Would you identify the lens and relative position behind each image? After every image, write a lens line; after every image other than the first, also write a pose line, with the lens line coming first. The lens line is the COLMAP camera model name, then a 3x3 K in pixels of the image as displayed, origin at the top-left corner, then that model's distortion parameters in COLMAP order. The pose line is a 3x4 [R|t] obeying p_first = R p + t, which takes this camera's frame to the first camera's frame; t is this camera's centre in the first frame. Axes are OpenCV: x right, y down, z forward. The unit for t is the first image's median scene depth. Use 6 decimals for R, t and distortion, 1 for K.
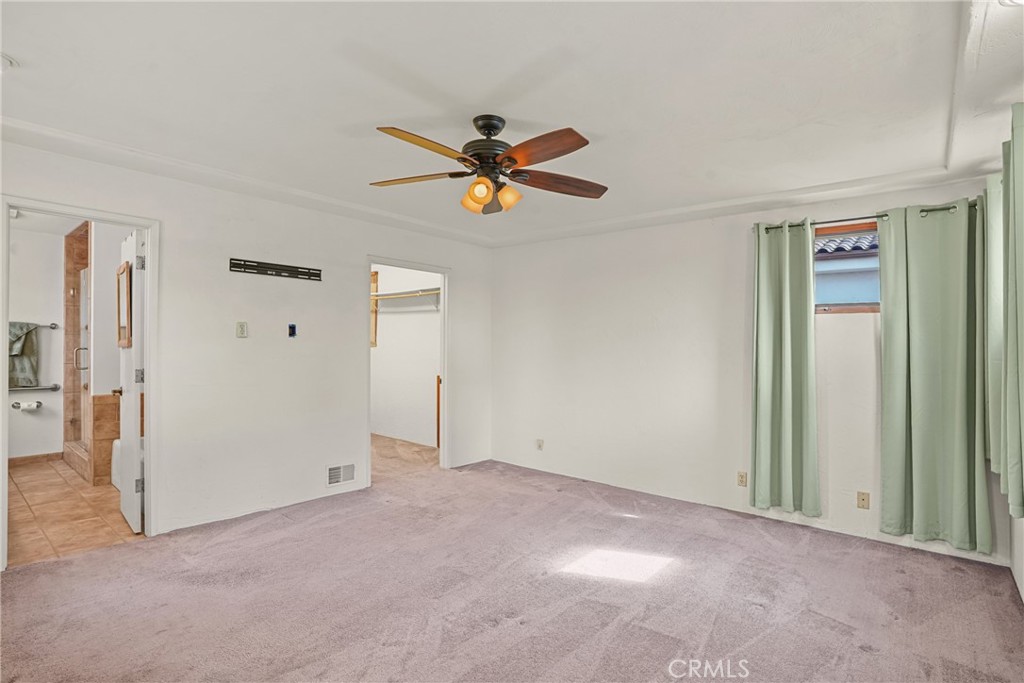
lens RADIAL K [[509.0, 0, 521.0], [0, 509.0, 341.8], [0, 0, 1]] dist [-0.045098, 0.023408]
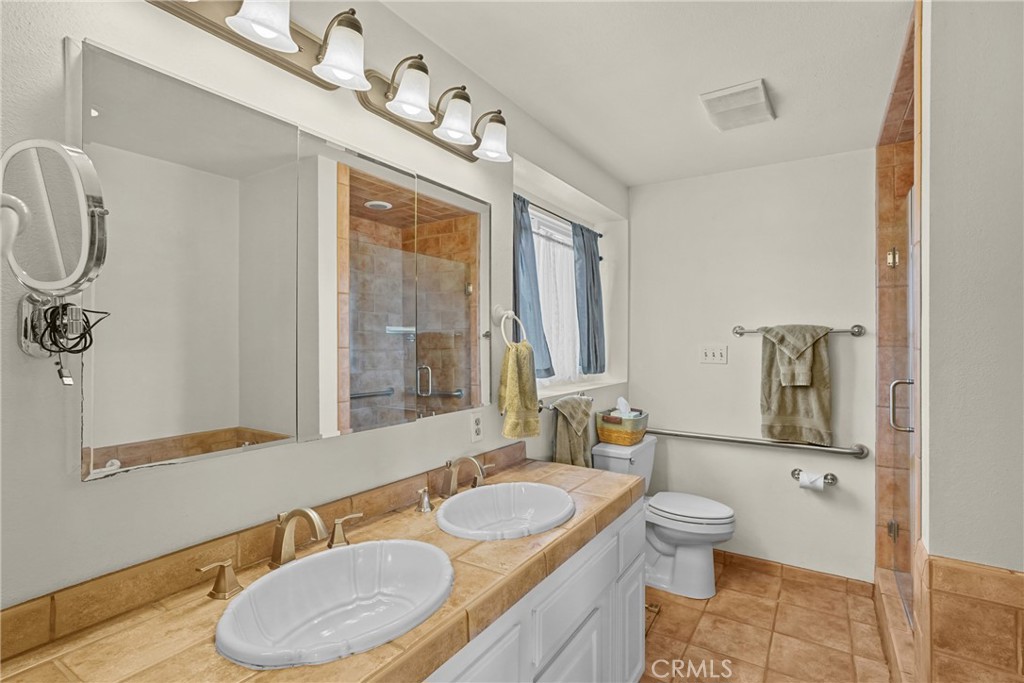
lens RADIAL K [[509.0, 0, 521.0], [0, 509.0, 341.8], [0, 0, 1]] dist [-0.045098, 0.023408]
pose [[0.163444, -0.007332, -0.986525, -0.489589], [-0.002554, 0.999966, -0.007855, -0.014964], [0.986549, 0.003804, 0.163420, 0.575692]]
